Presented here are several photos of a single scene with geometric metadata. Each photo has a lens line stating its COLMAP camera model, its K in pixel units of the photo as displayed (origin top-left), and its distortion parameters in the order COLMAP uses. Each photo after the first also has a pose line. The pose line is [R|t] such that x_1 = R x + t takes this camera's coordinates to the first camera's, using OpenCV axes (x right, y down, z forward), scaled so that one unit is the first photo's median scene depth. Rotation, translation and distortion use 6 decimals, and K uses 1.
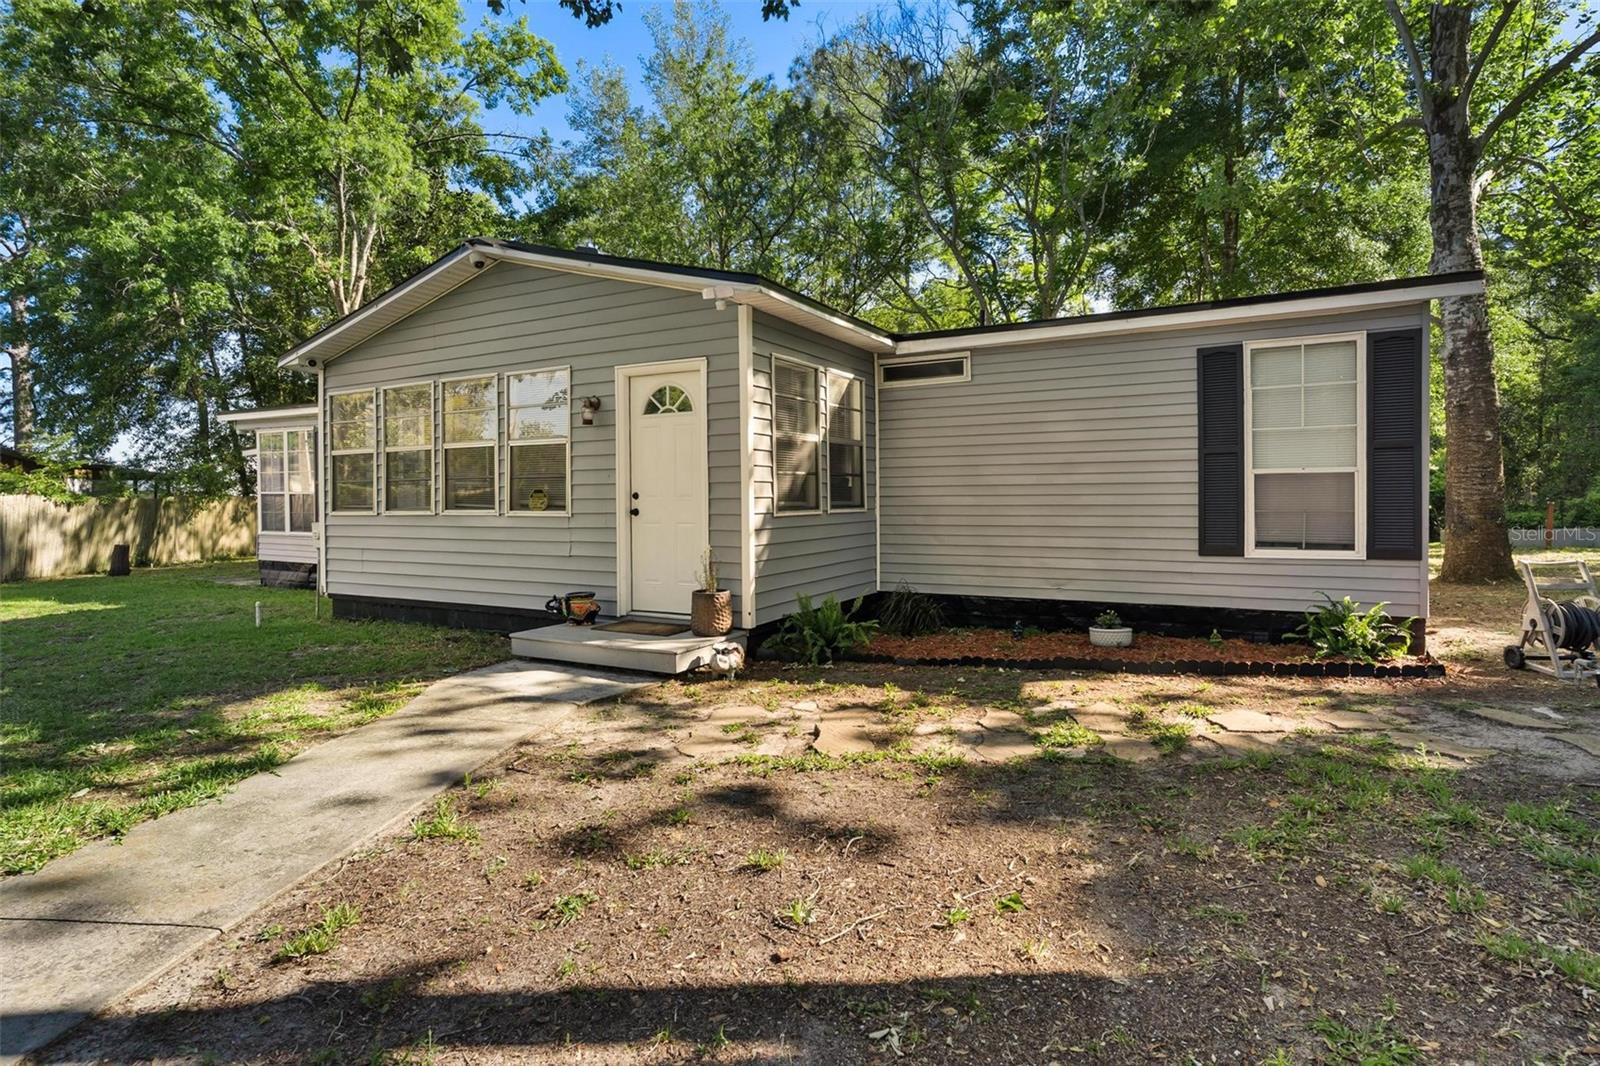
lens RADIAL K [[823.9, 0, 810.3], [0, 823.9, 534.8], [0, 0, 1]] dist [-0.002095, -0.000045]
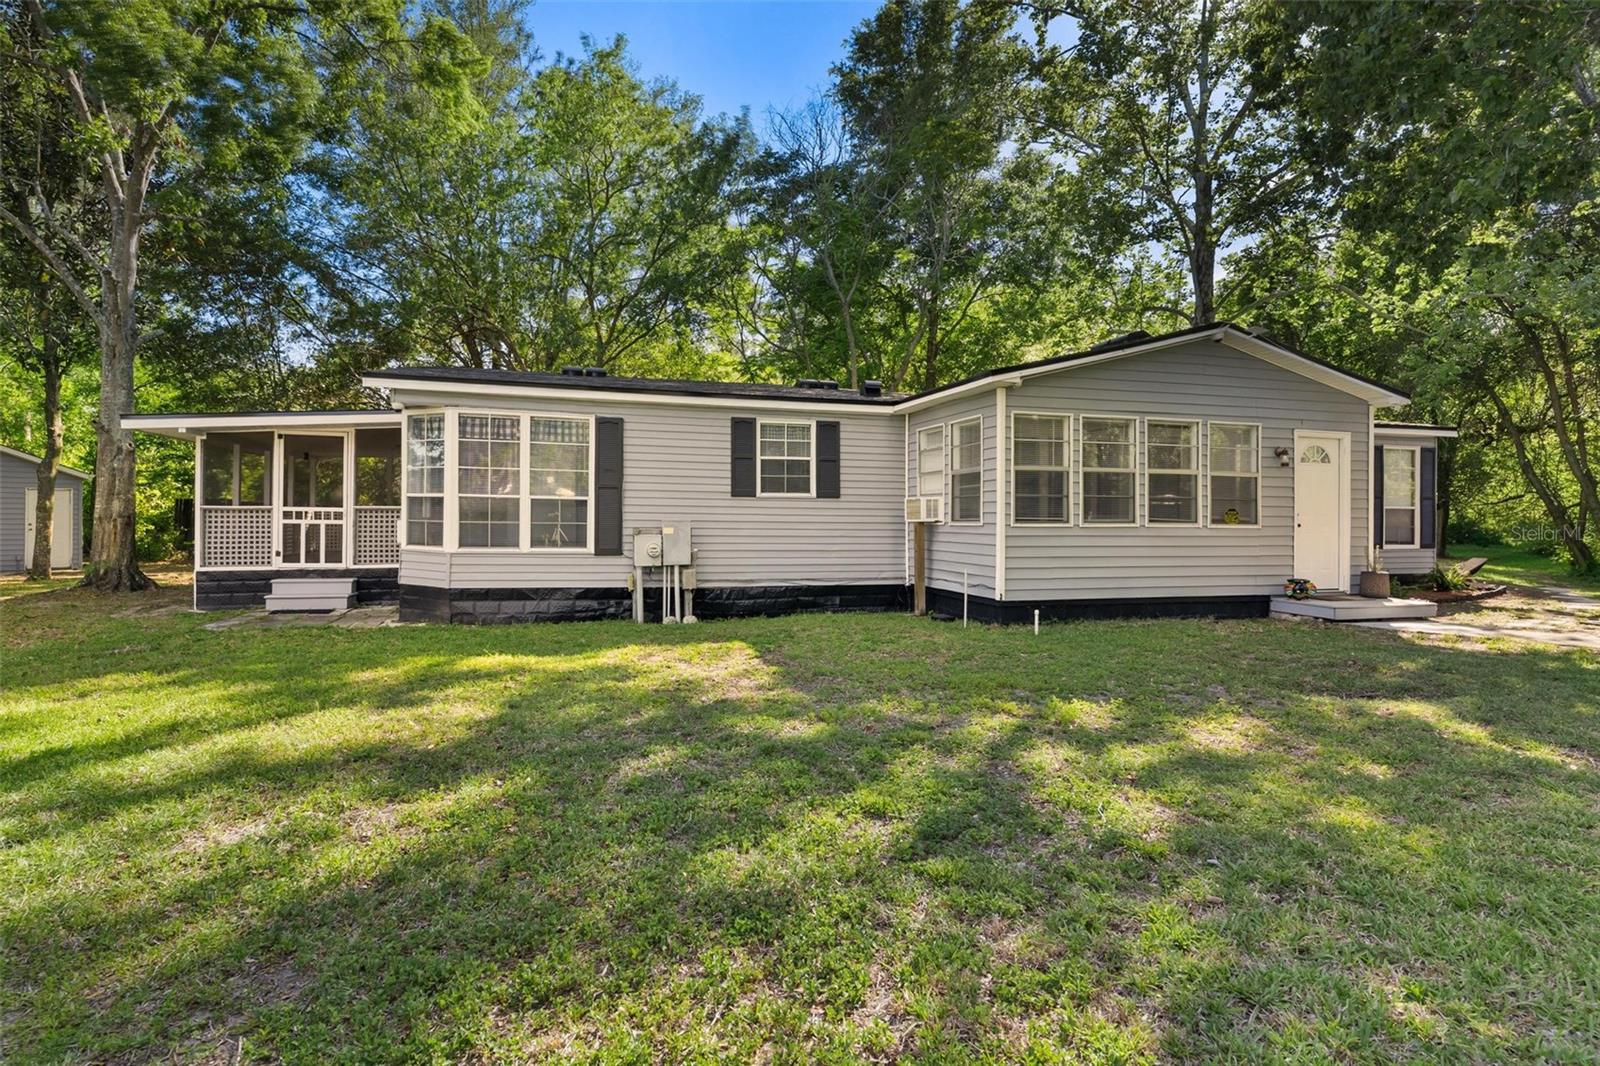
lens RADIAL K [[823.9, 0, 785.4], [0, 823.9, 526.3], [0, 0, 1]] dist [-0.002095, -0.000045]
pose [[0.716285, 0.004677, 0.697793, -1.959388], [0.013816, 0.999686, -0.020883, -0.006882], [-0.697671, 0.024599, 0.715995, 0.569115]]
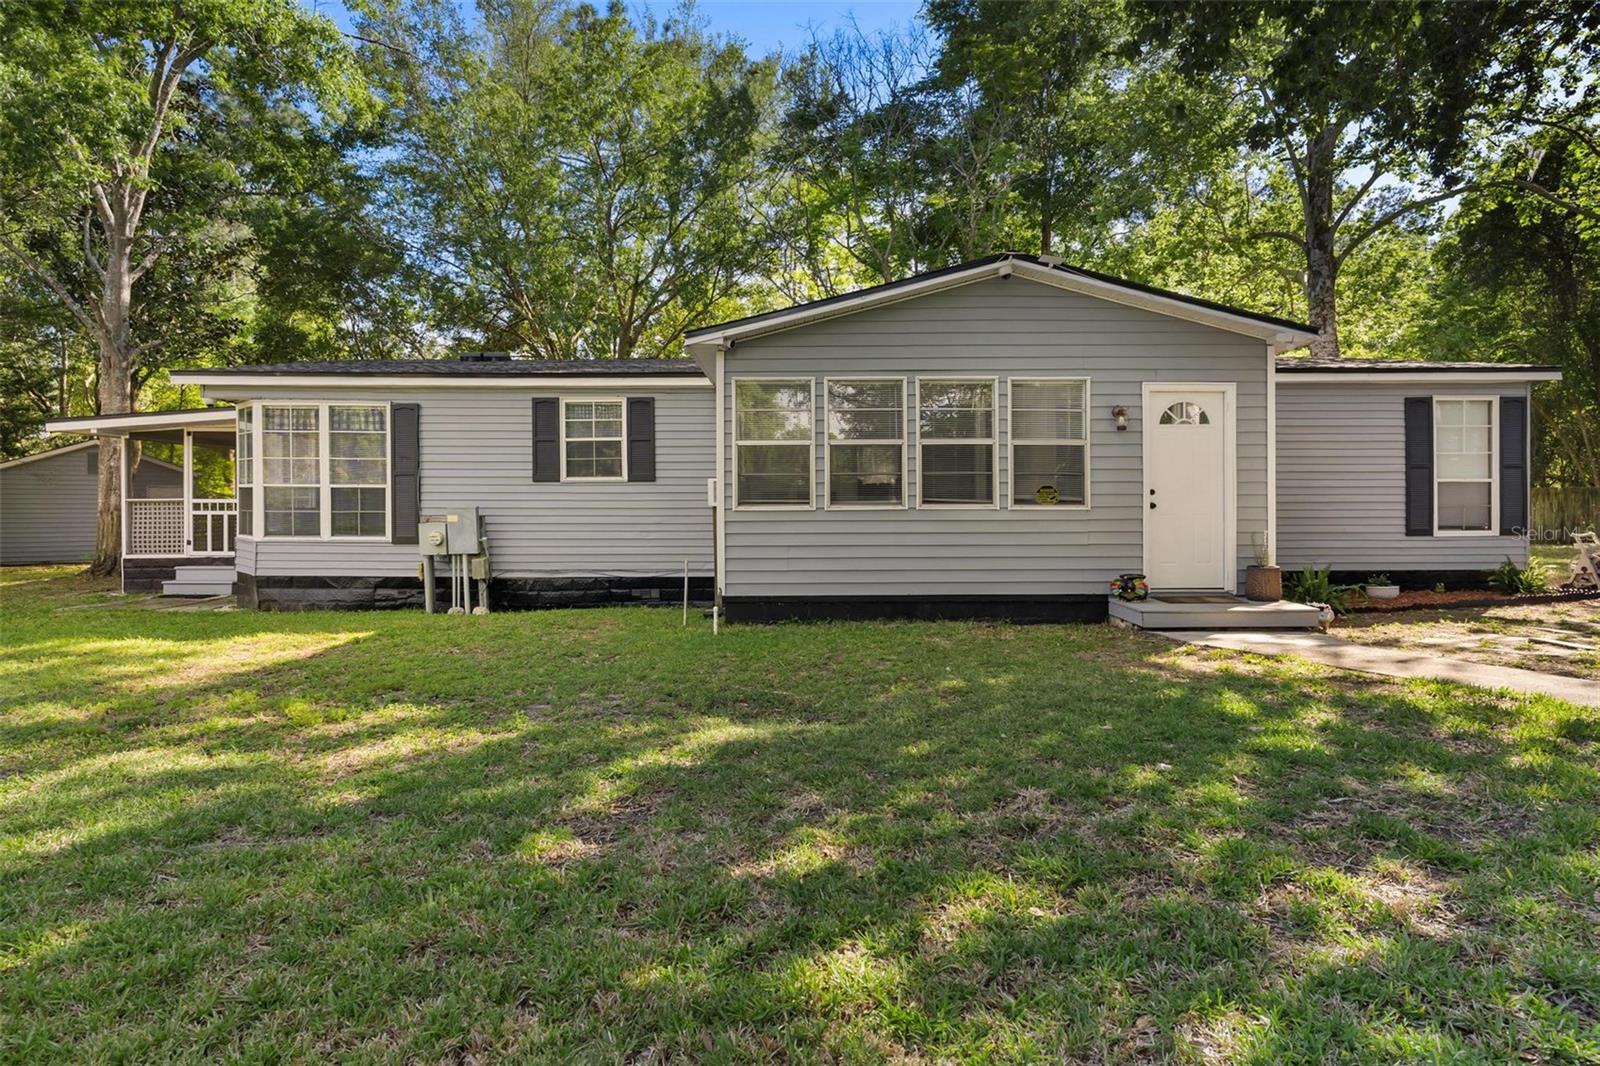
lens RADIAL K [[888.7, 0, 800.4], [0, 888.7, 524.5], [0, 0, 1]] dist [0.002732, -0.000829]
pose [[0.876772, -0.007715, 0.480844, -1.274123], [0.016193, 0.999778, -0.013484, 0.008539], [-0.480633, 0.019609, 0.876703, 0.121959]]
